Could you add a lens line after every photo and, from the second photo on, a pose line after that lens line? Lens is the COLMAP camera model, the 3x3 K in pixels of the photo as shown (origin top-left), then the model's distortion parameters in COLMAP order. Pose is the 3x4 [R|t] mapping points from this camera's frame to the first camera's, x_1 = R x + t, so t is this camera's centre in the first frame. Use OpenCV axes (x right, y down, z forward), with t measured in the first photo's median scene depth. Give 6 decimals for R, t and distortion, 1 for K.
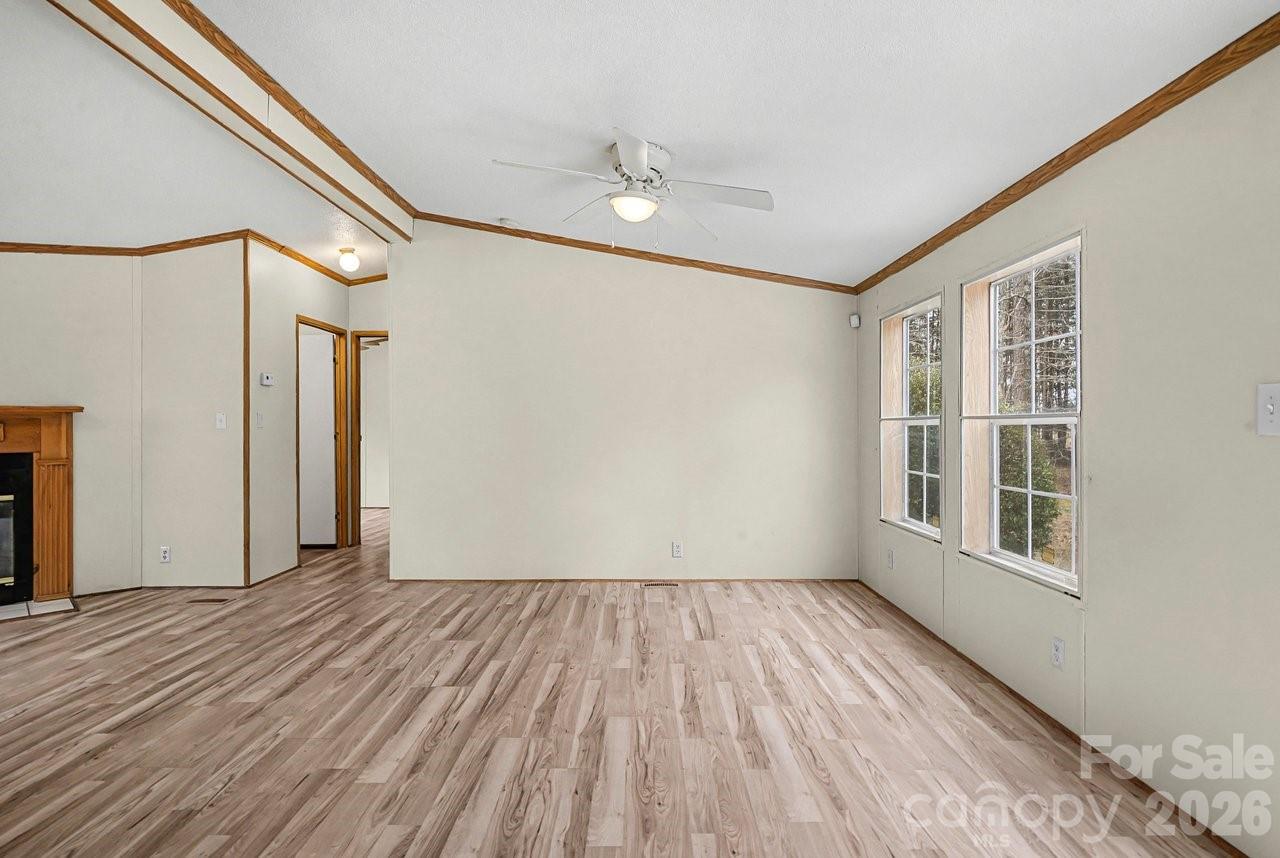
lens RADIAL K [[642.3, 0, 634.5], [0, 642.3, 423.8], [0, 0, 1]] dist [0.002124, -0.000073]
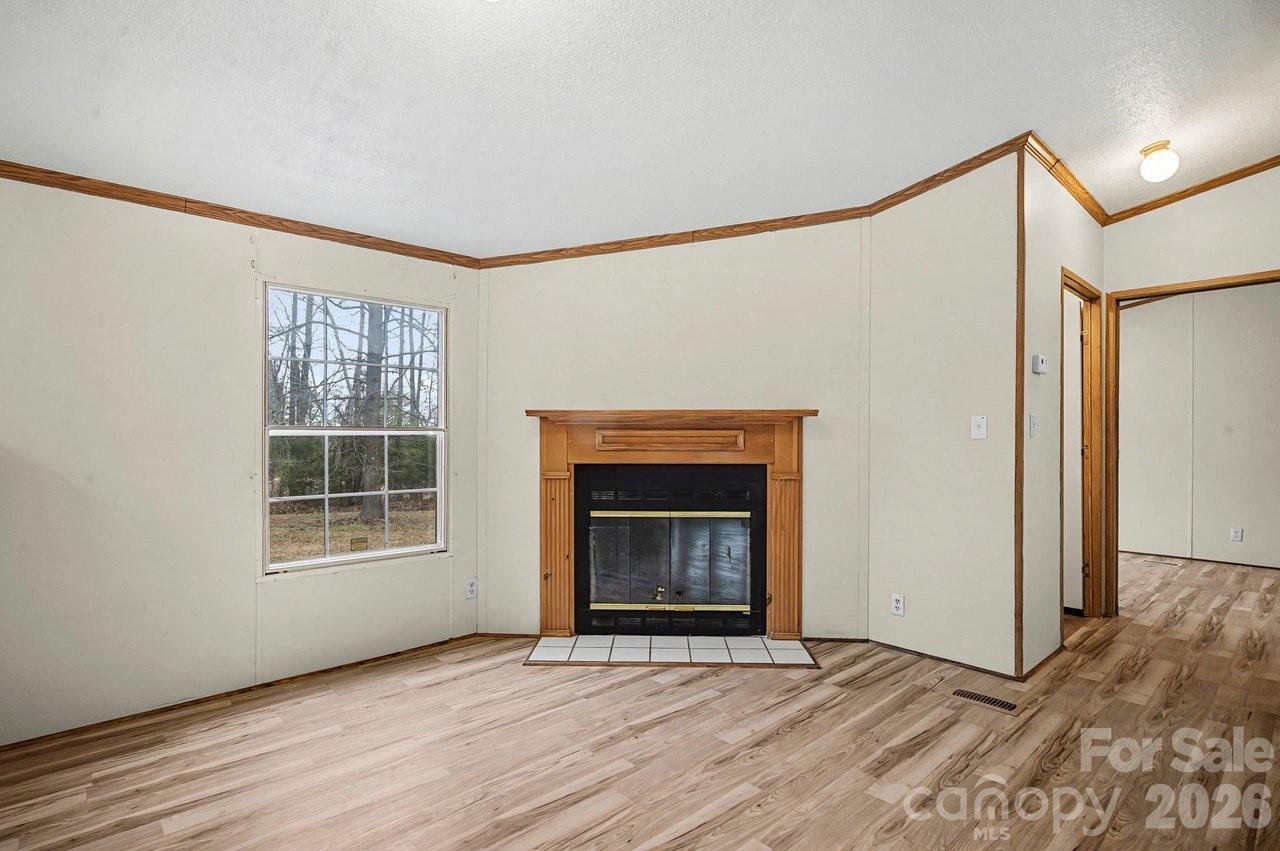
lens RADIAL K [[617.7, 0, 640.0], [0, 617.7, 425.5], [0, 0, 1]] dist [-0.000034, -0.000541]
pose [[0.681839, -0.006376, -0.731474, -0.434509], [-0.004273, 0.999910, -0.012699, 0.004314], [0.731490, 0.011784, 0.681751, 0.302990]]
